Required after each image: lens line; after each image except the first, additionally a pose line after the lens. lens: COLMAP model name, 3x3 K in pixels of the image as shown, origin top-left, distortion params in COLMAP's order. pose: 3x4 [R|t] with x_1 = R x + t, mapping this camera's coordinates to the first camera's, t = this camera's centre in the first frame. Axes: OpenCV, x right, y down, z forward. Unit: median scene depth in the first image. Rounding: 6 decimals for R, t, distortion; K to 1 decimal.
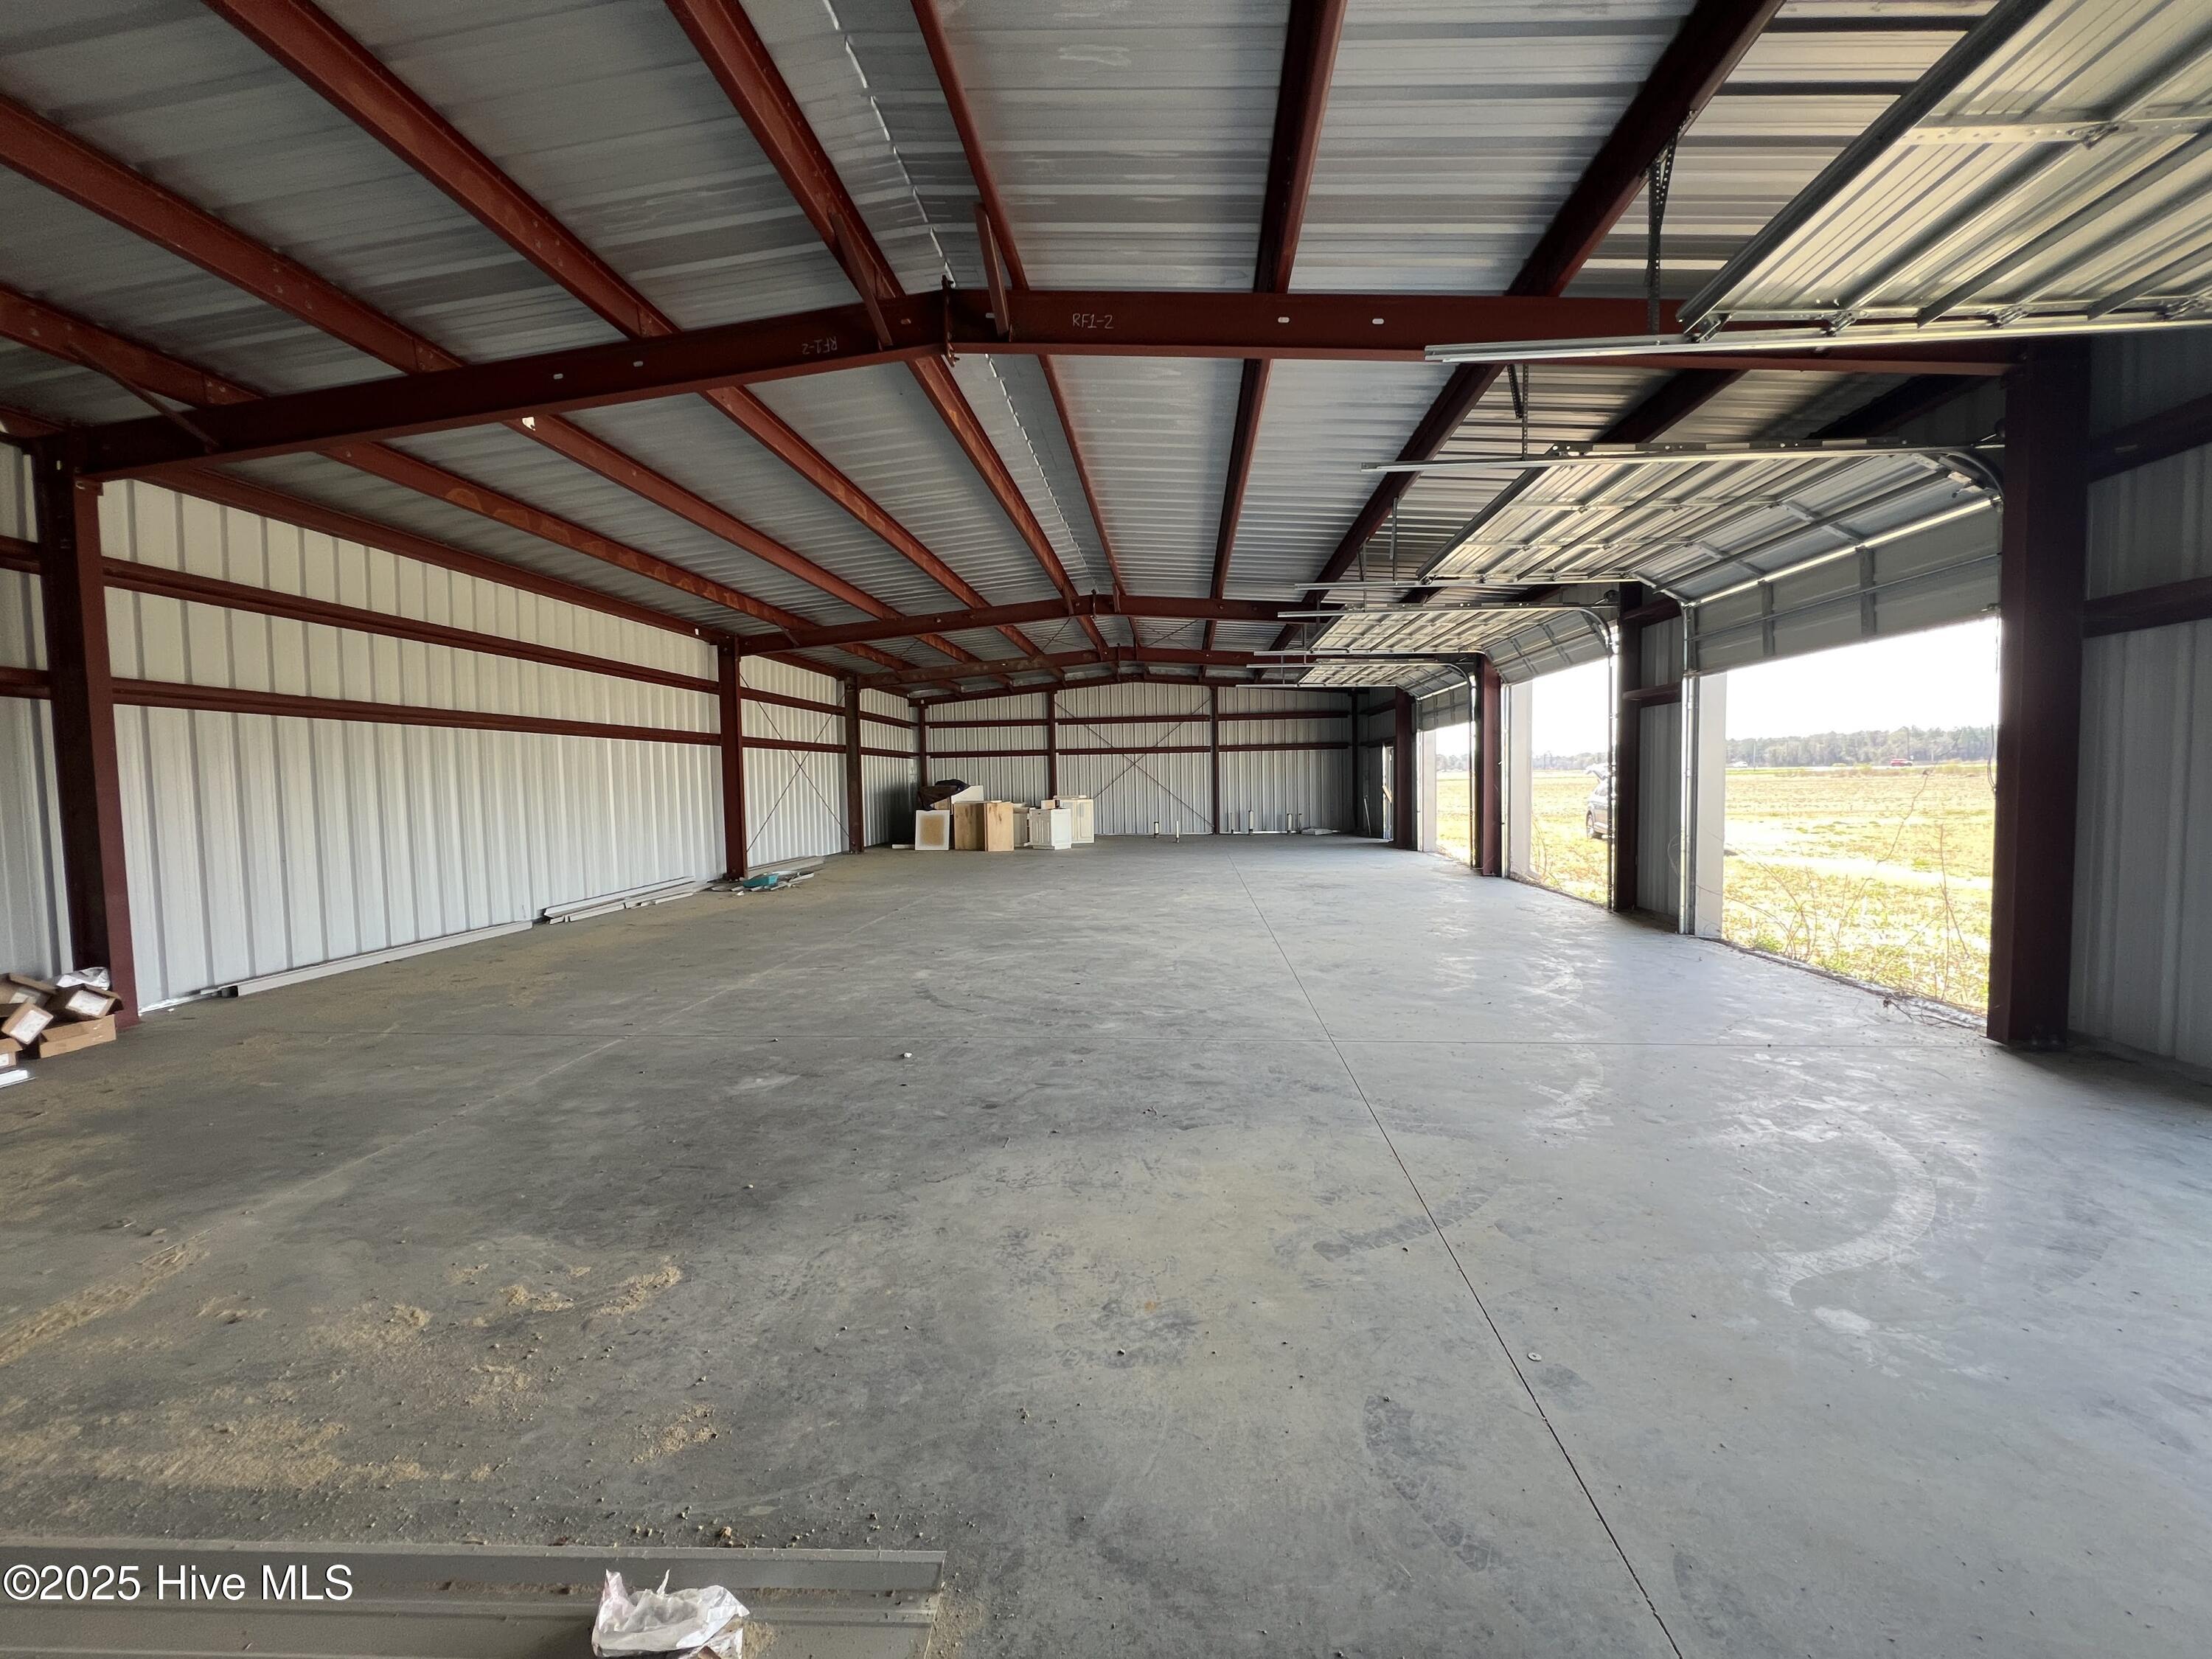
lens RADIAL K [[889.5, 0, 1102.0], [0, 889.5, 819.9], [0, 0, 1]] dist [-0.002768, 0.000928]
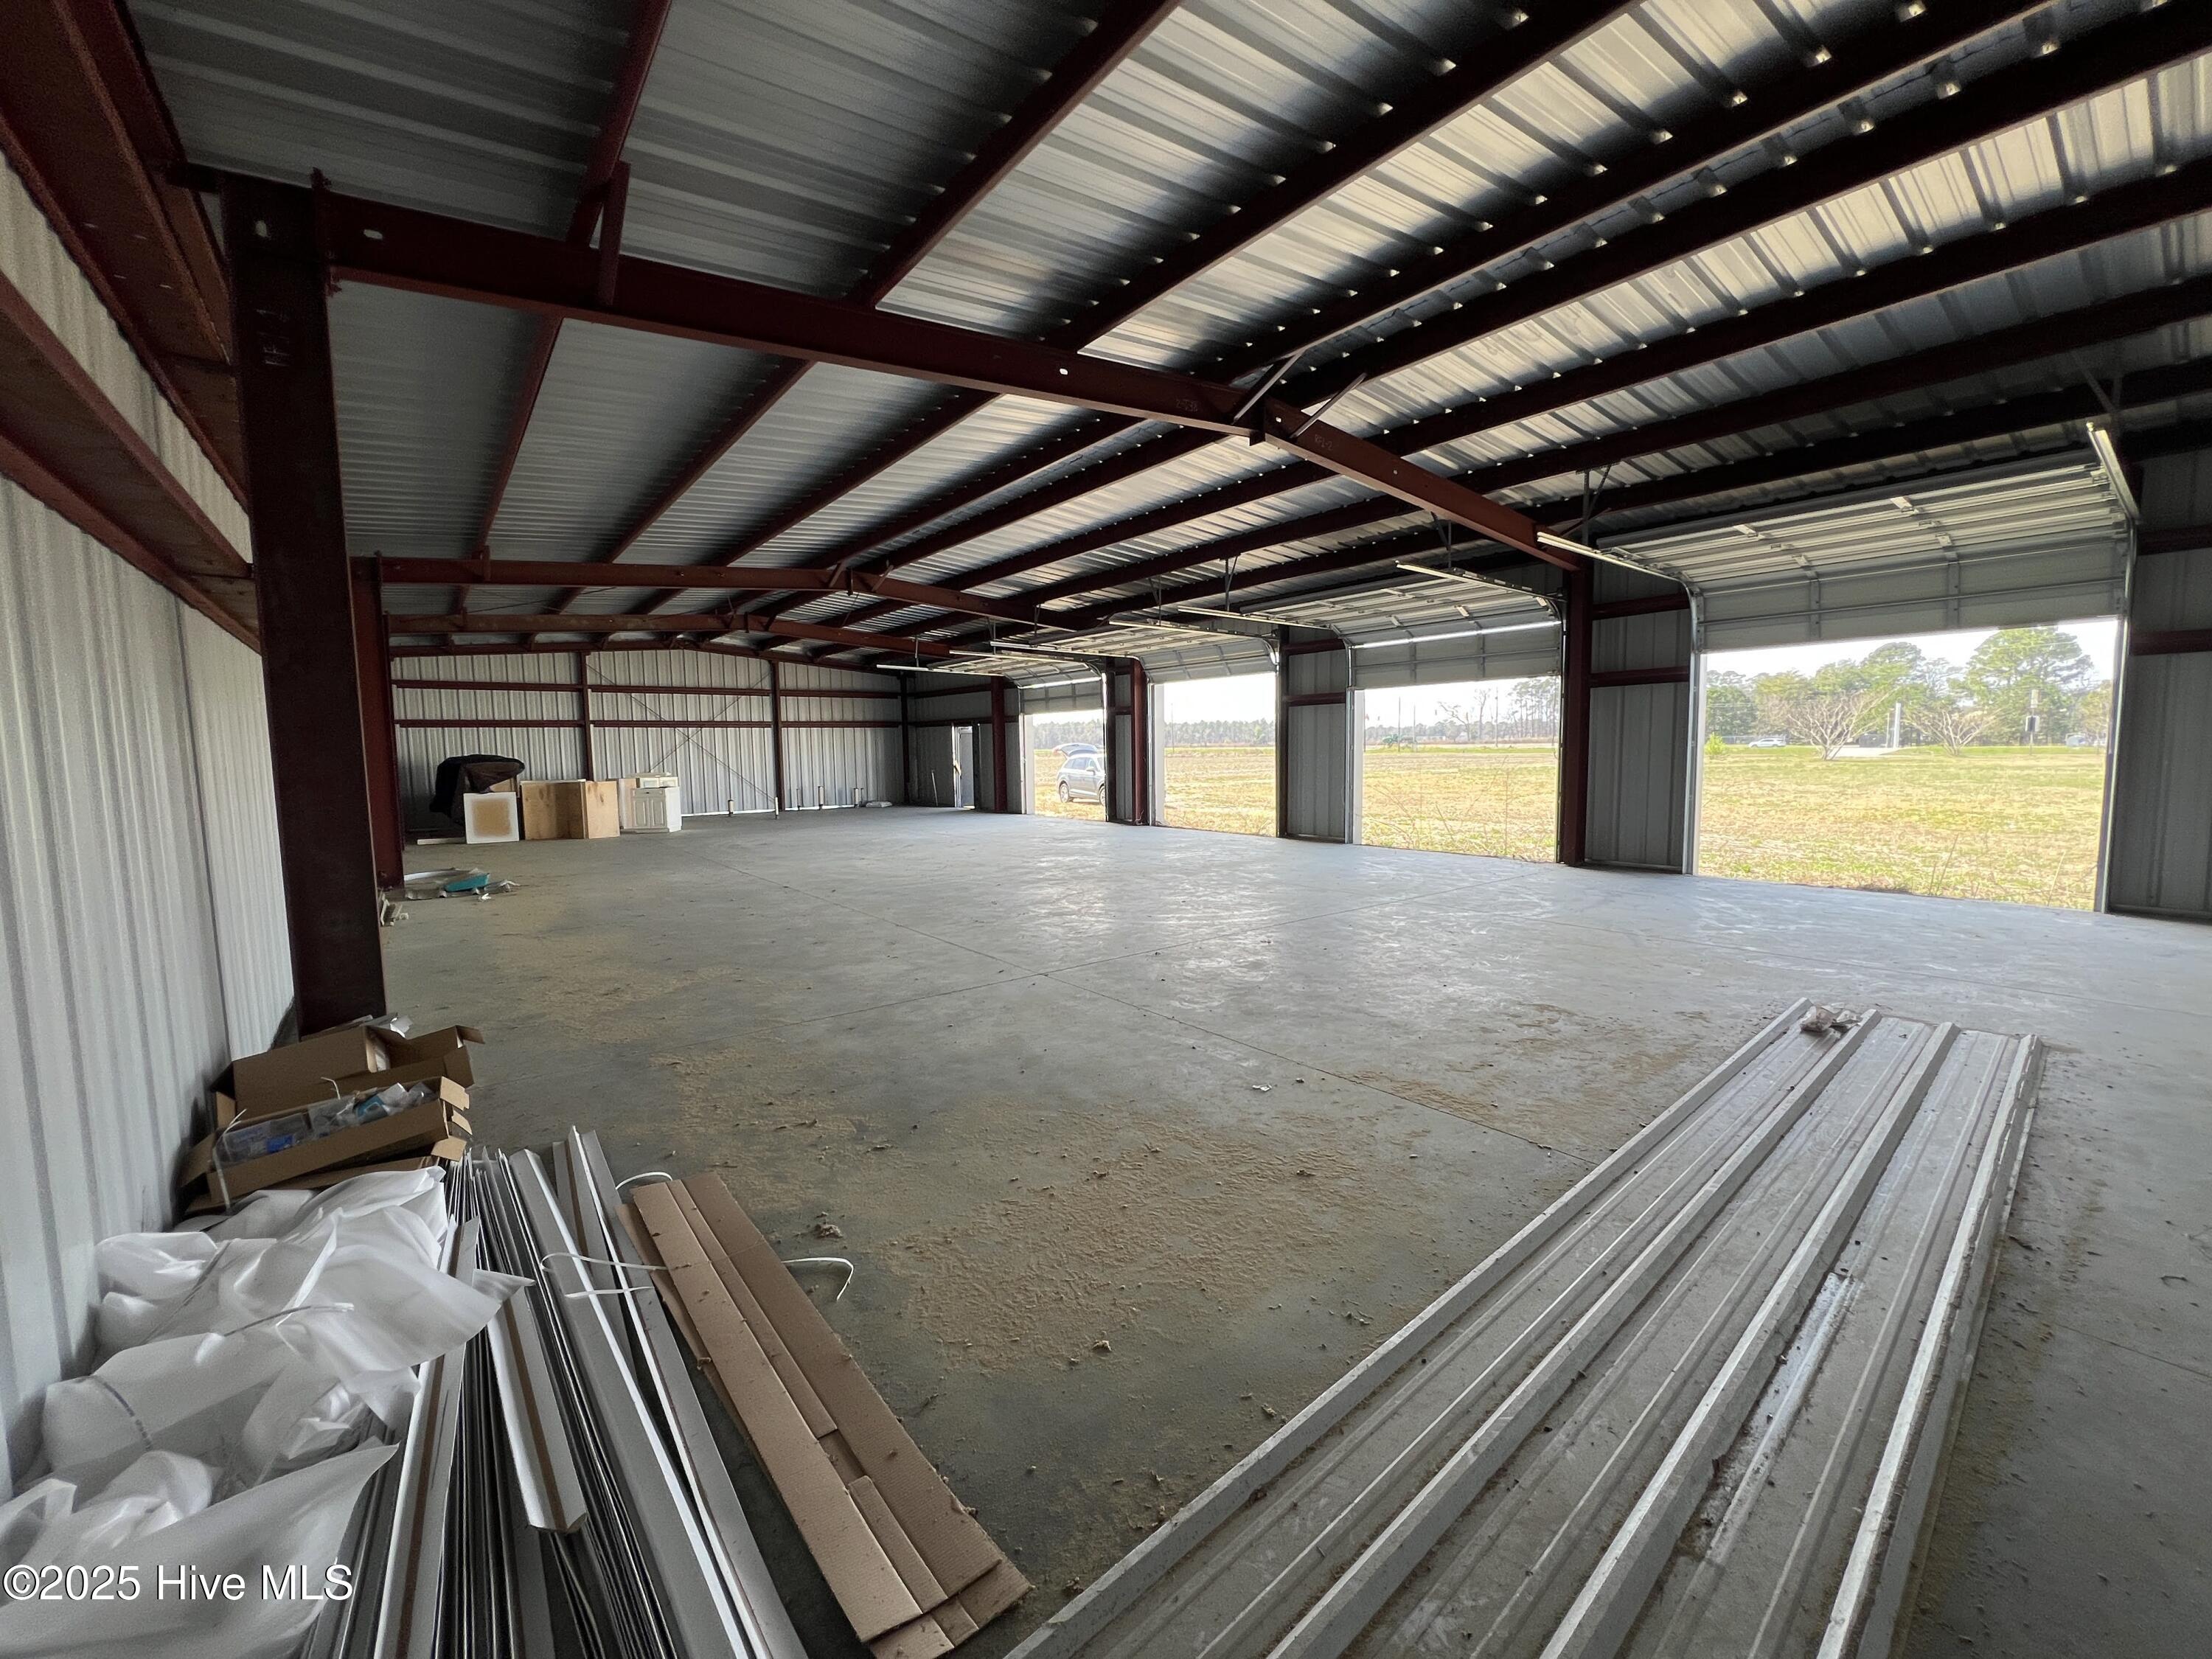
lens RADIAL K [[889.5, 0, 1109.9], [0, 889.5, 825.2], [0, 0, 1]] dist [-0.002768, 0.000928]
pose [[0.723067, -0.052132, 0.688808, -0.292143], [0.033779, 0.998624, 0.040121, 0.004376], [-0.689952, -0.005743, 0.723833, 0.032214]]
